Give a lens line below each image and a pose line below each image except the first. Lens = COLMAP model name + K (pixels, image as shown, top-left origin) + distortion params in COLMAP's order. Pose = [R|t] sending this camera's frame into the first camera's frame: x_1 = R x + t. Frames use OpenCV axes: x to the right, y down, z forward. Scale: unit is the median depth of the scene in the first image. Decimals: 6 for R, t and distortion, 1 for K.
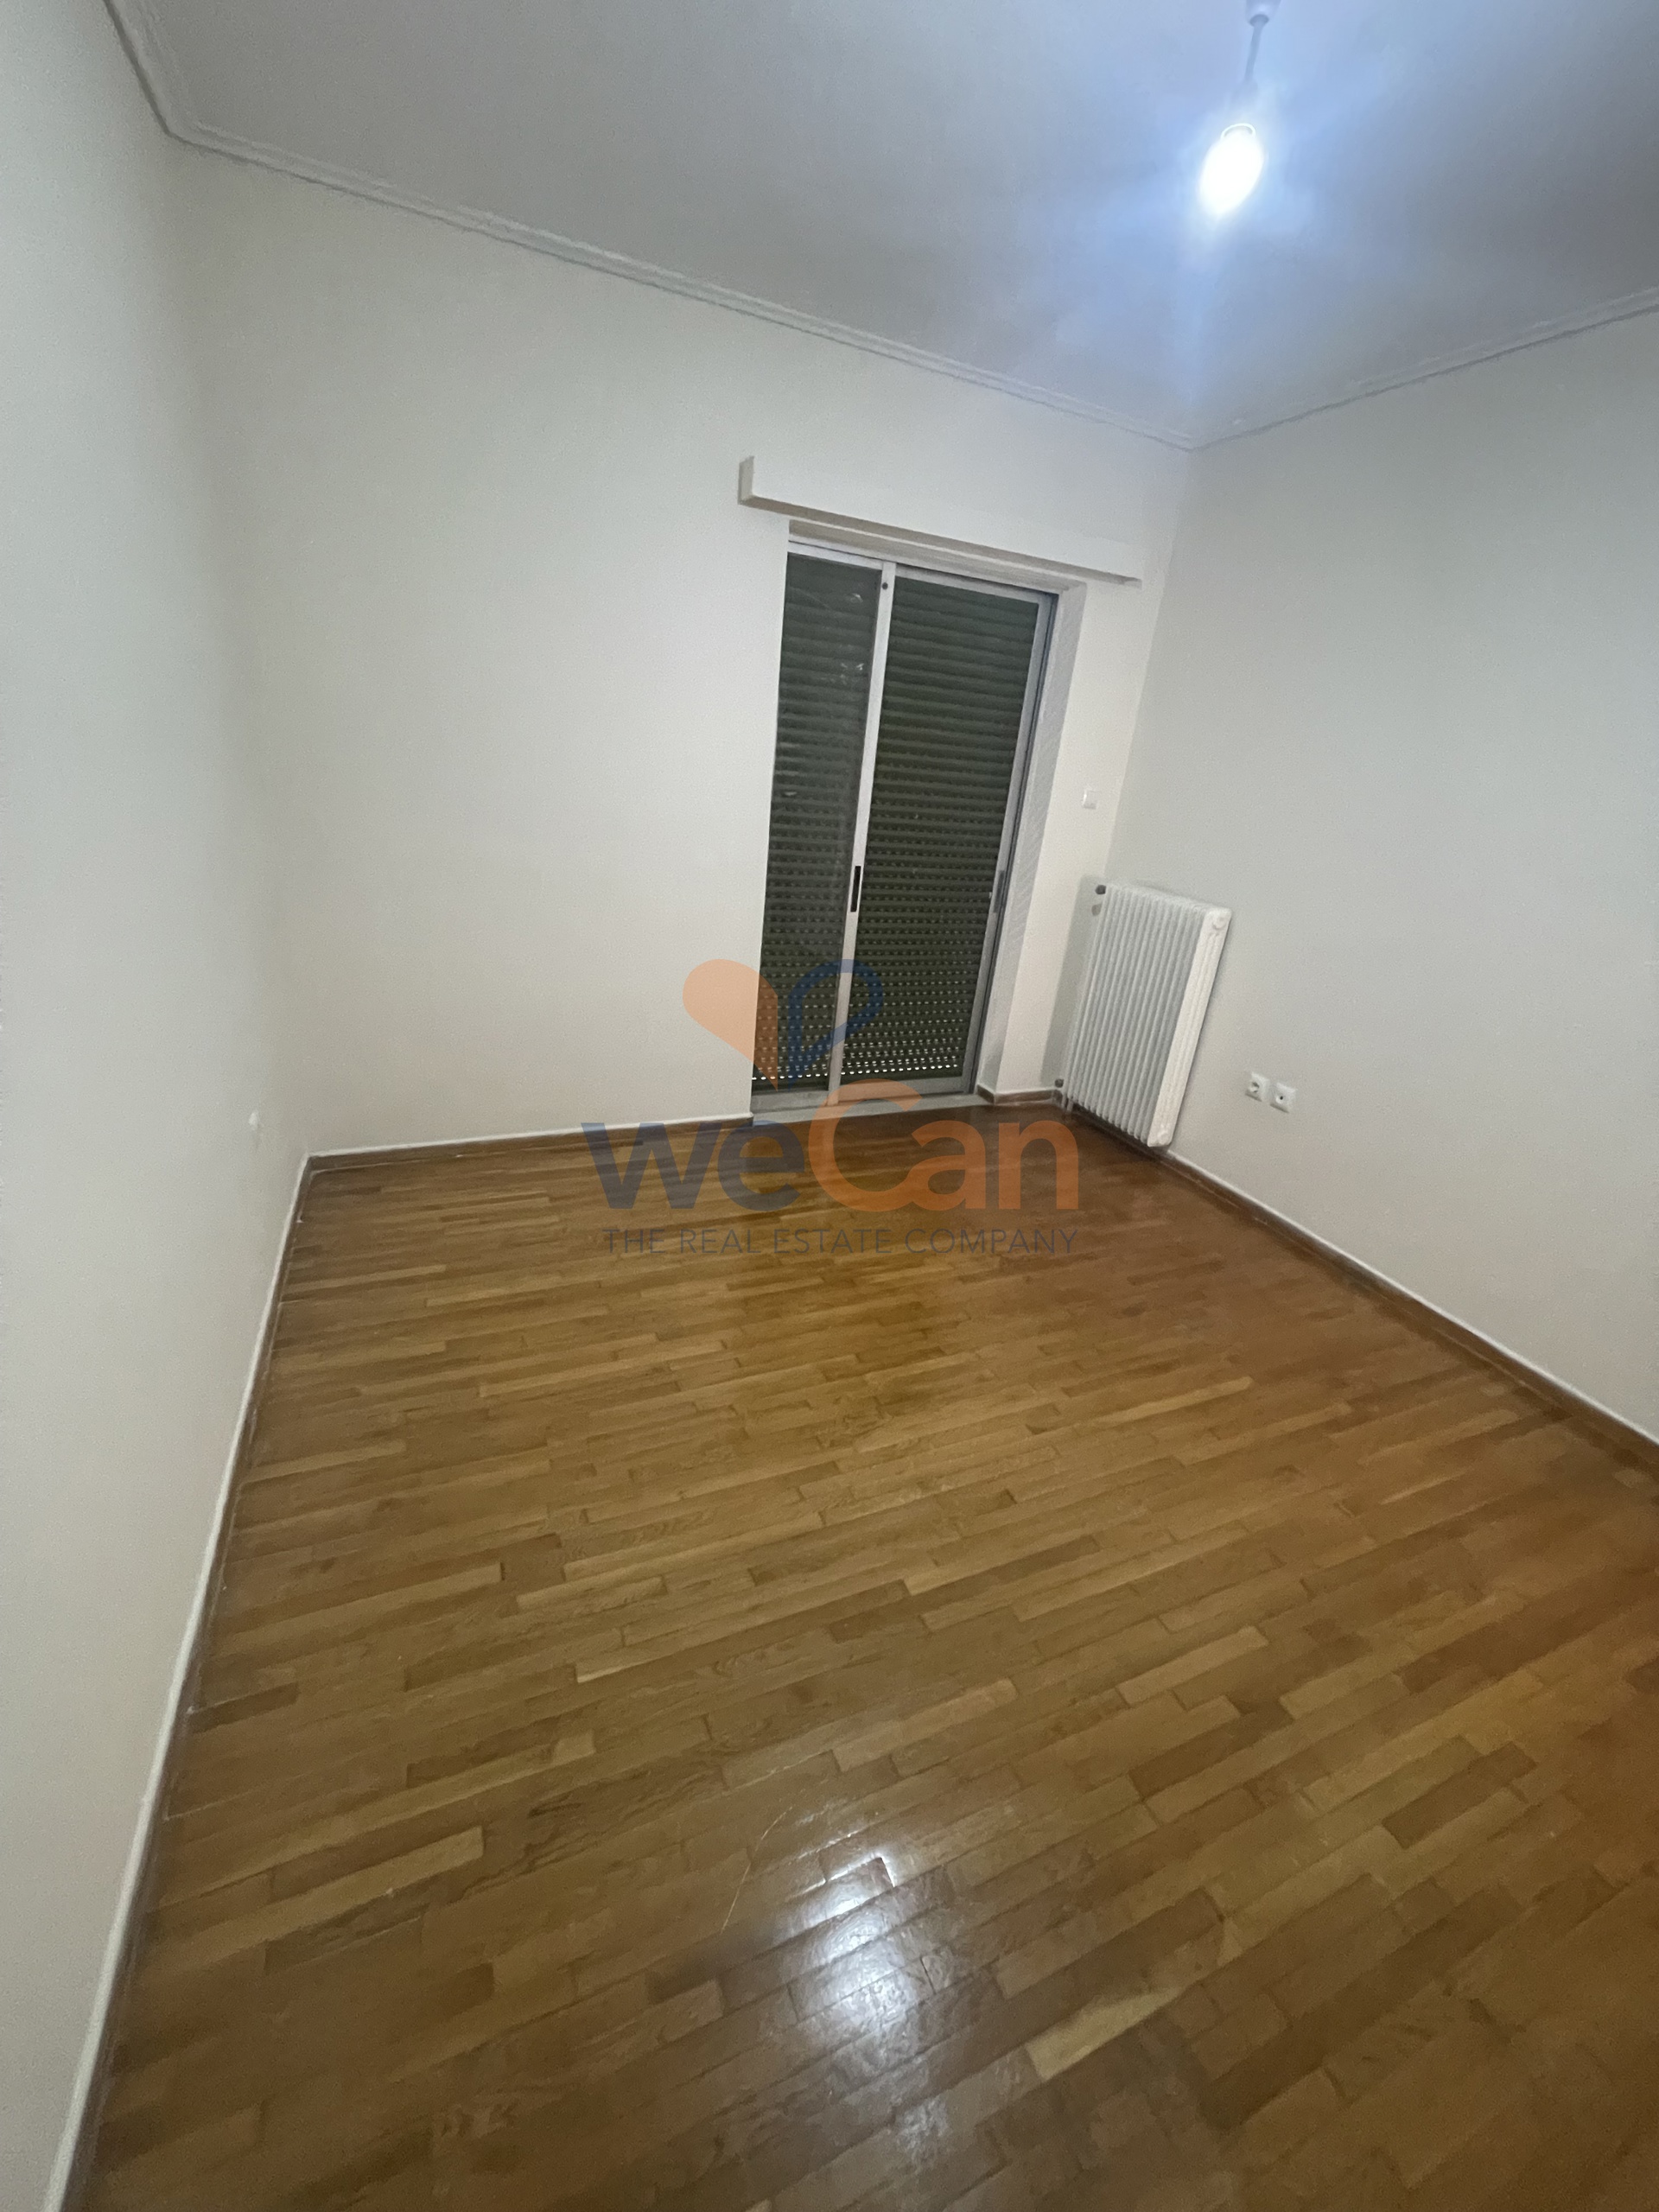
lens RADIAL K [[884.0, 0, 828.6], [0, 884.0, 1108.7], [0, 0, 1]] dist [0.000835, 0.000054]
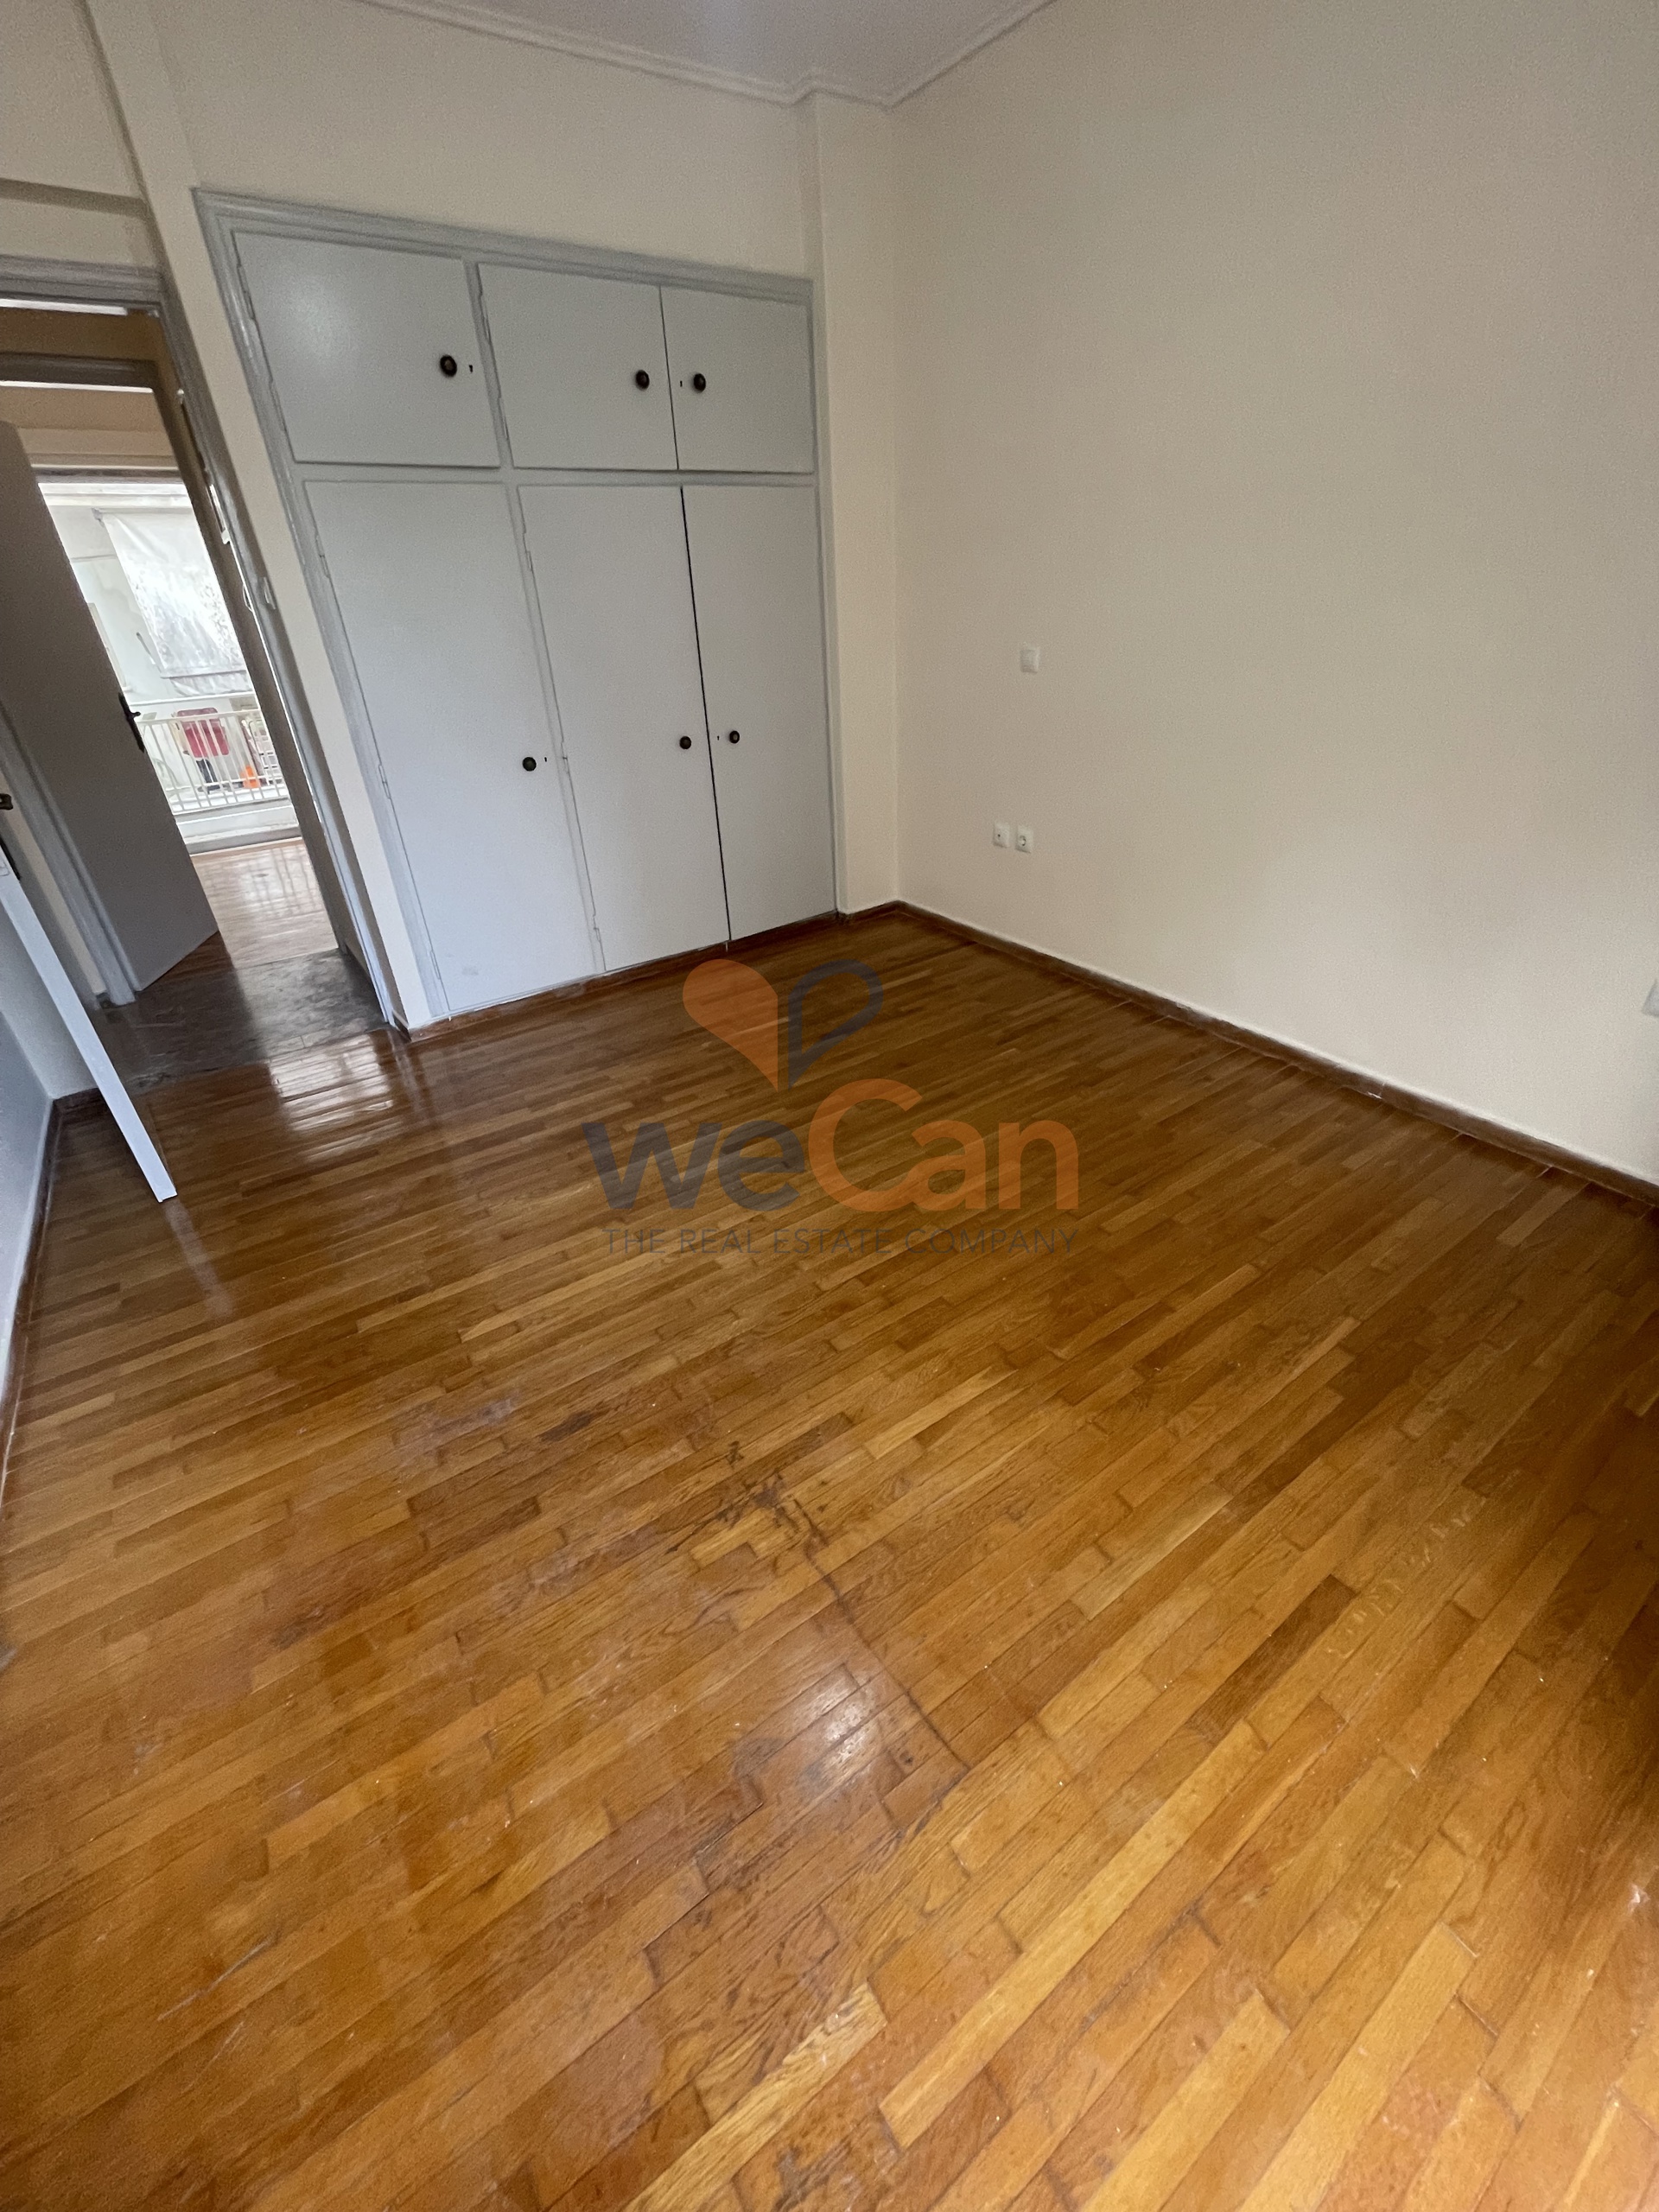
lens RADIAL K [[887.7, 0, 824.0], [0, 887.7, 1104.8], [0, 0, 1]] dist [-0.000679, 0.000613]
pose [[-0.982068, 0.048601, -0.182157, 0.305930], [-0.112622, 0.623622, 0.773571, -0.457666], [0.151194, 0.780214, -0.606965, 1.385071]]
